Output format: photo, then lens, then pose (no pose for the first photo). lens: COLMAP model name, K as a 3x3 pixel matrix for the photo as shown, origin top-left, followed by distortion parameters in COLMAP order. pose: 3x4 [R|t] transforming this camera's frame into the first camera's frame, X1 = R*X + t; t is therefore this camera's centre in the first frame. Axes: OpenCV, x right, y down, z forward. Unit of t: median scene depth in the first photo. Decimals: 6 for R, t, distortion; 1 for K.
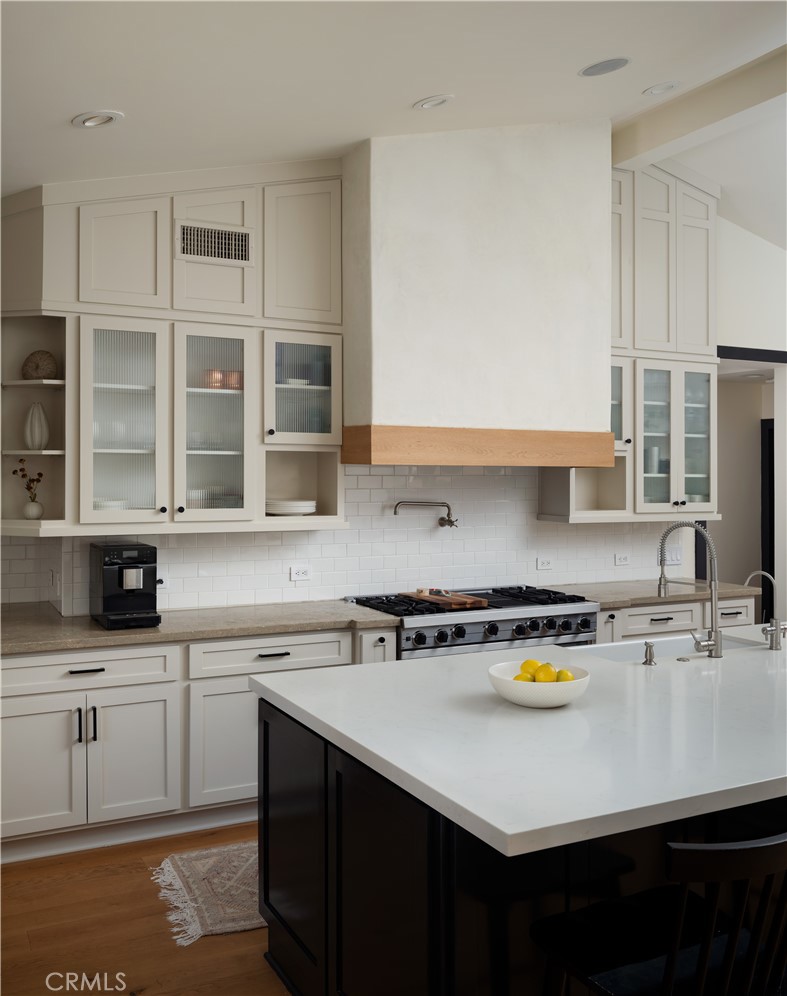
lens RADIAL K [[930.0, 0, 394.3], [0, 930.0, 470.8], [0, 0, 1]] dist [-0.000356, 0.001689]
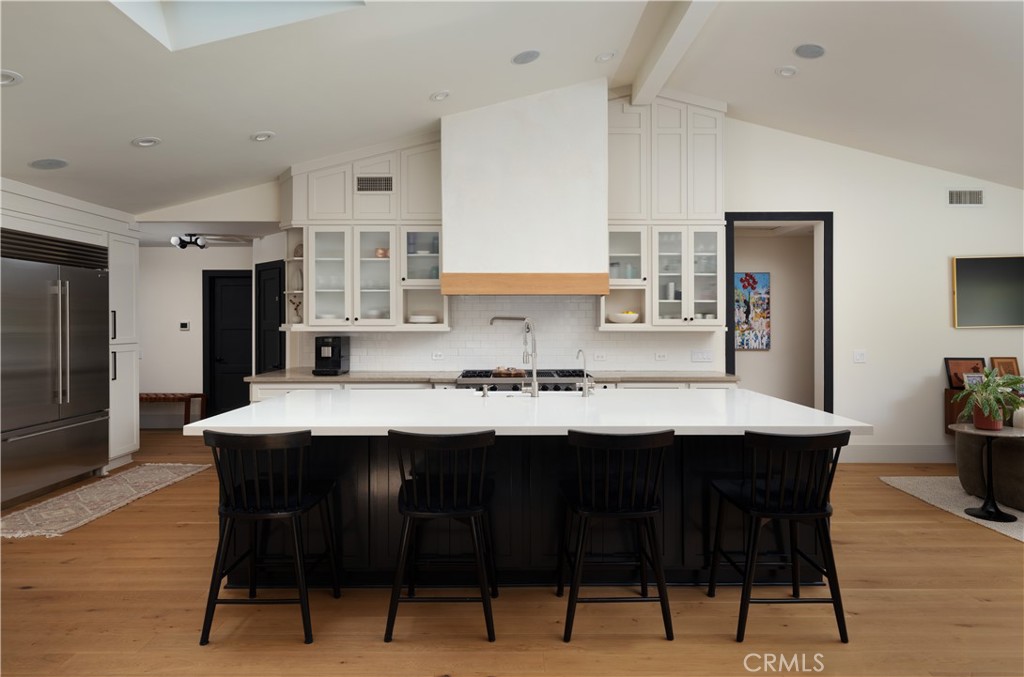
lens RADIAL K [[589.4, 0, 512.1], [0, 589.4, 325.4], [0, 0, 1]] dist [0.004134, 0.001117]
pose [[0.891627, -0.004539, -0.452748, 0.616449], [0.006504, 0.999975, 0.002782, 0.051413], [0.452724, -0.005425, 0.891634, 0.020085]]
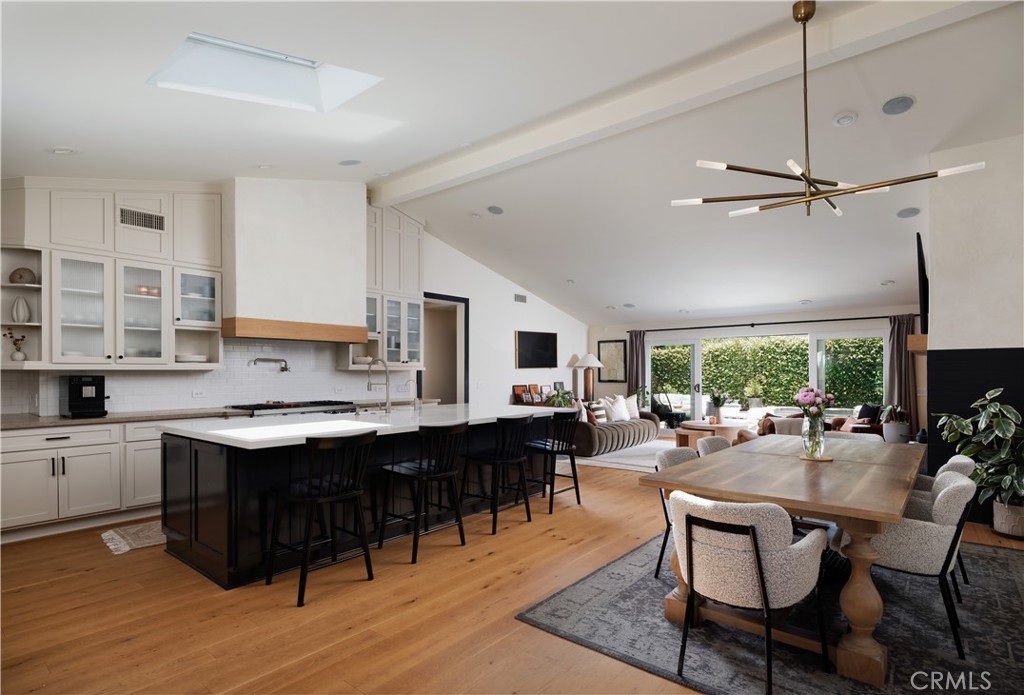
lens RADIAL K [[520.8, 0, 536.1], [0, 520.8, 370.1], [0, 0, 1]] dist [0.001320, -0.000342]
pose [[0.908968, -0.001545, 0.416864, 0.095942], [-0.000590, 0.999987, 0.004994, 0.060009], [-0.416867, -0.004785, 0.908955, -0.316415]]
